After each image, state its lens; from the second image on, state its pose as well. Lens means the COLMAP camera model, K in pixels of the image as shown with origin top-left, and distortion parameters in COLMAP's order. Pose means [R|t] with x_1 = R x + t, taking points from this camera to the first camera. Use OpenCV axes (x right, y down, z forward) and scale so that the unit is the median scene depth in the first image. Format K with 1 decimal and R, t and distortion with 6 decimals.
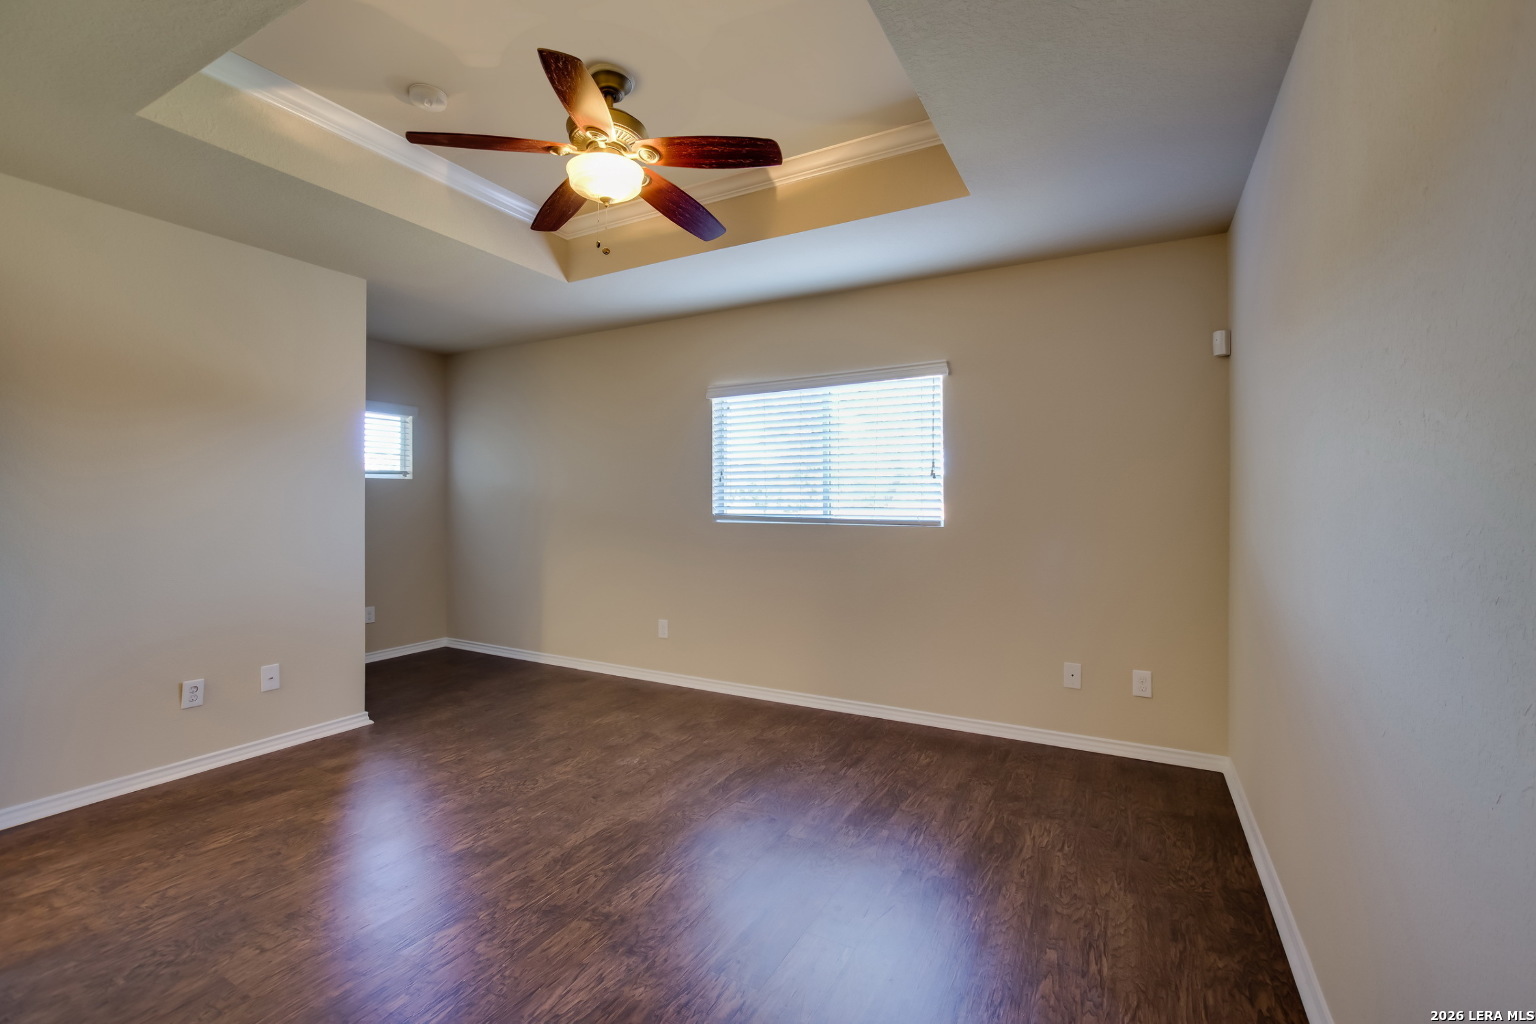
lens RADIAL K [[667.5, 0, 775.8], [0, 667.5, 490.5], [0, 0, 1]] dist [-0.001657, 0.001315]
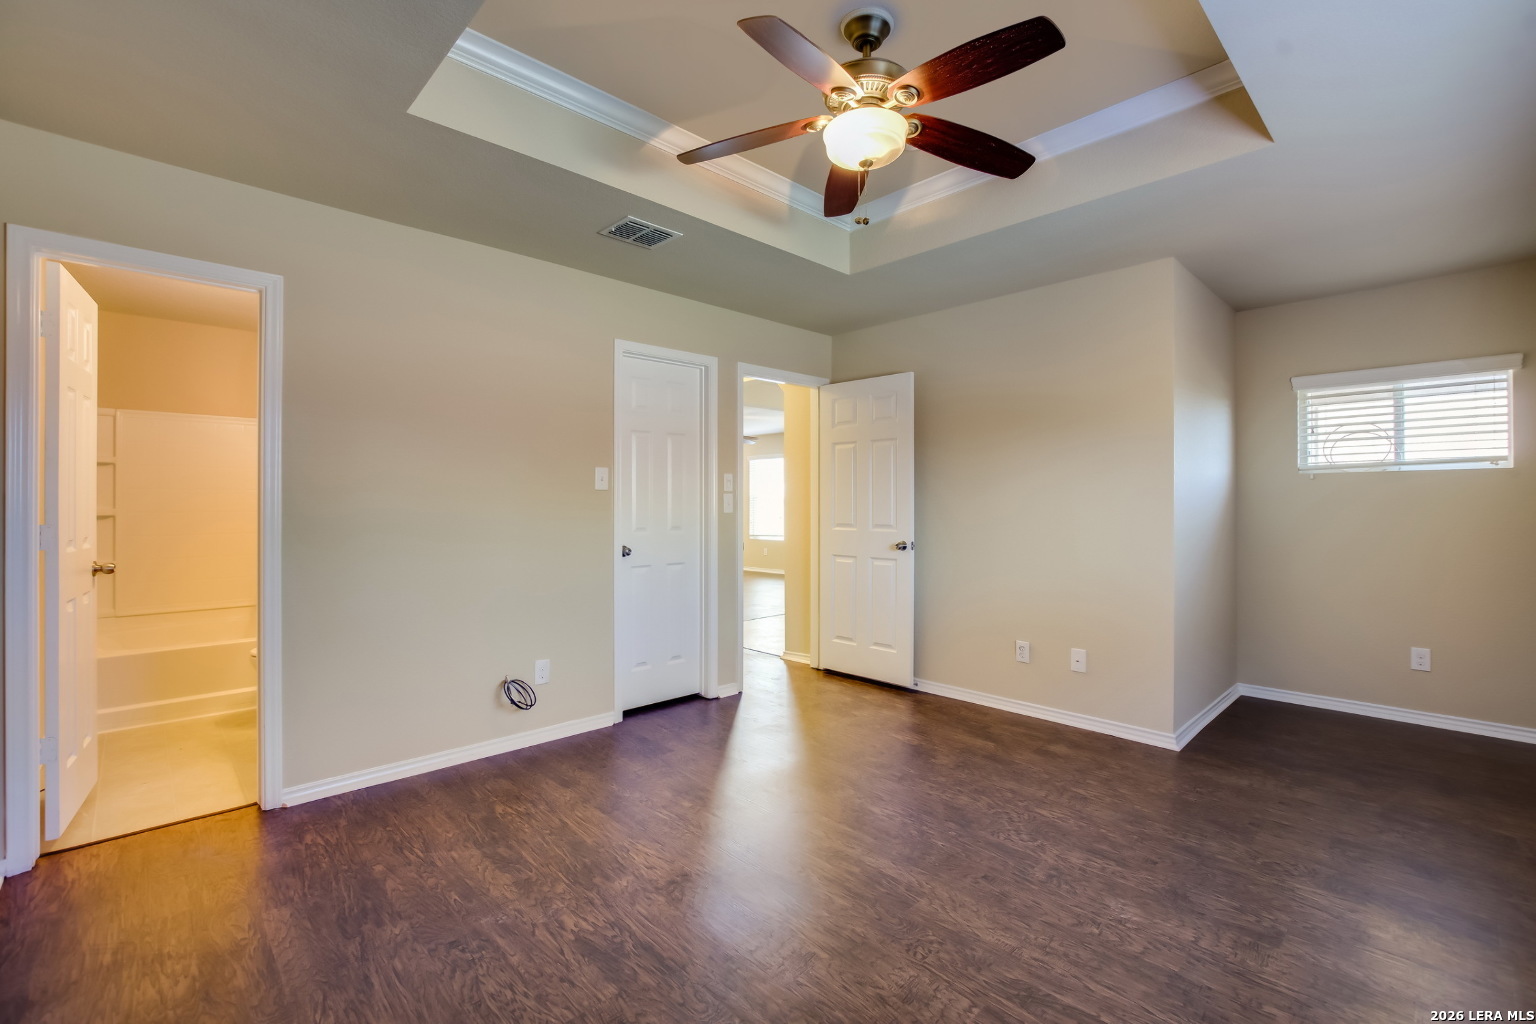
lens RADIAL K [[667.5, 0, 763.7], [0, 667.5, 505.8], [0, 0, 1]] dist [-0.001657, 0.001315]
pose [[-0.303215, -0.002258, -0.952919, 0.478884], [0.015509, 0.999853, -0.007304, 0.021046], [0.952796, -0.016994, -0.303136, 0.857080]]
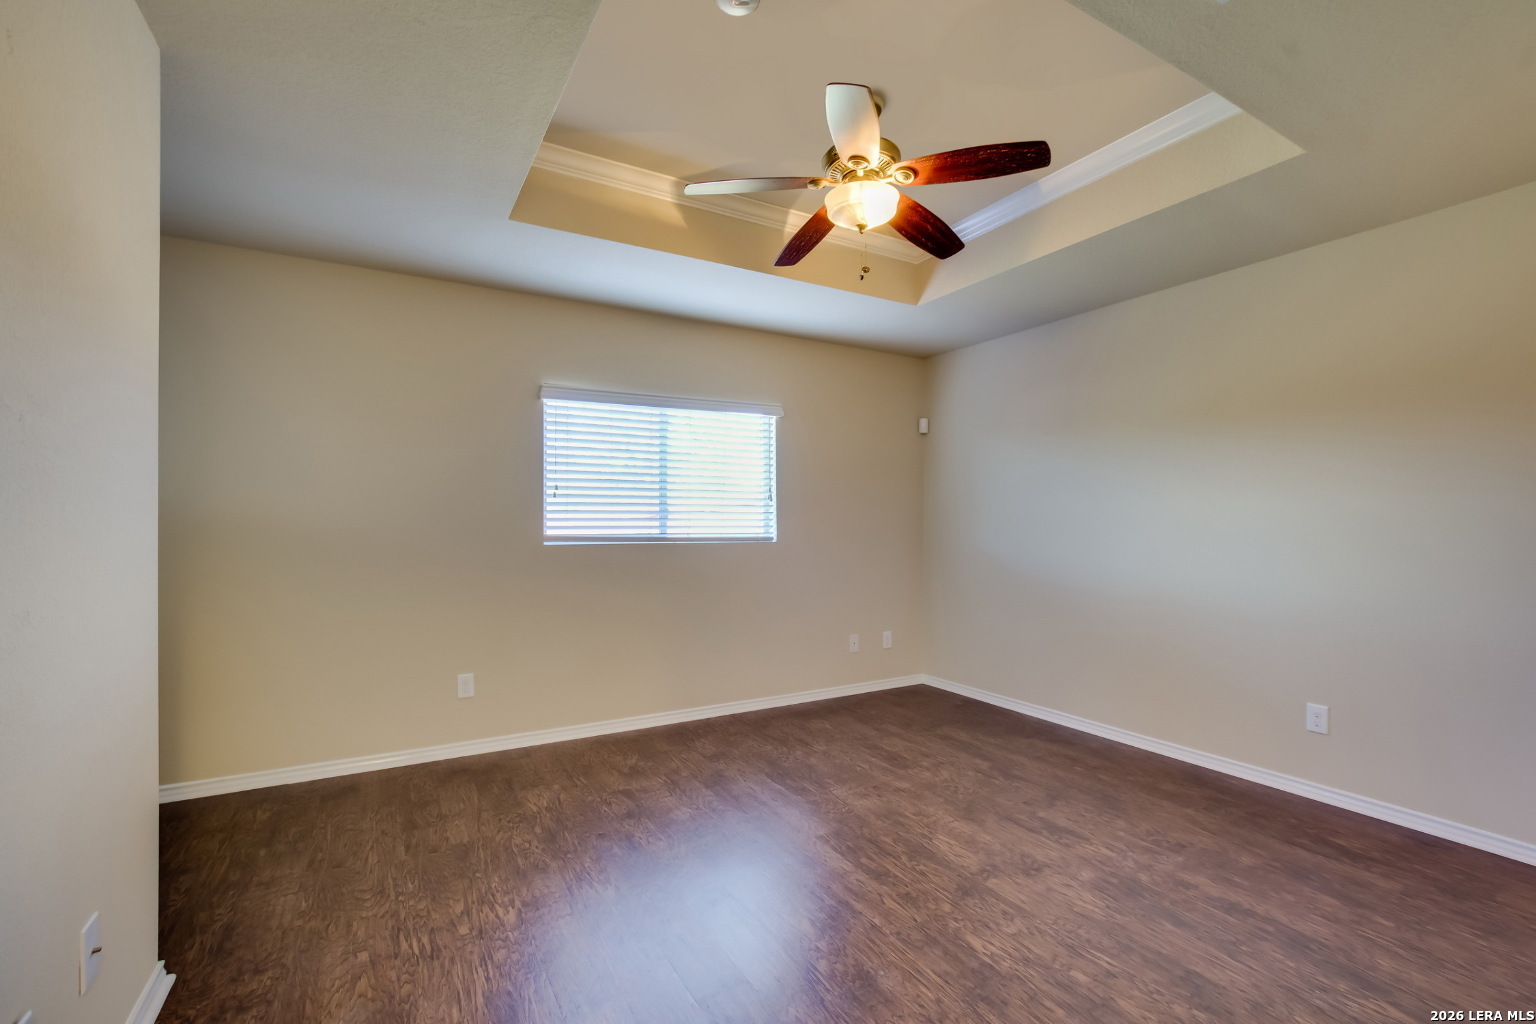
lens RADIAL K [[667.5, 0, 752.2], [0, 667.5, 515.5], [0, 0, 1]] dist [-0.001657, 0.001315]
pose [[0.530481, 0.005330, 0.847680, -0.914207], [-0.018328, 0.999819, 0.005183, 0.001633], [-0.847499, -0.018285, 0.530482, 0.447654]]
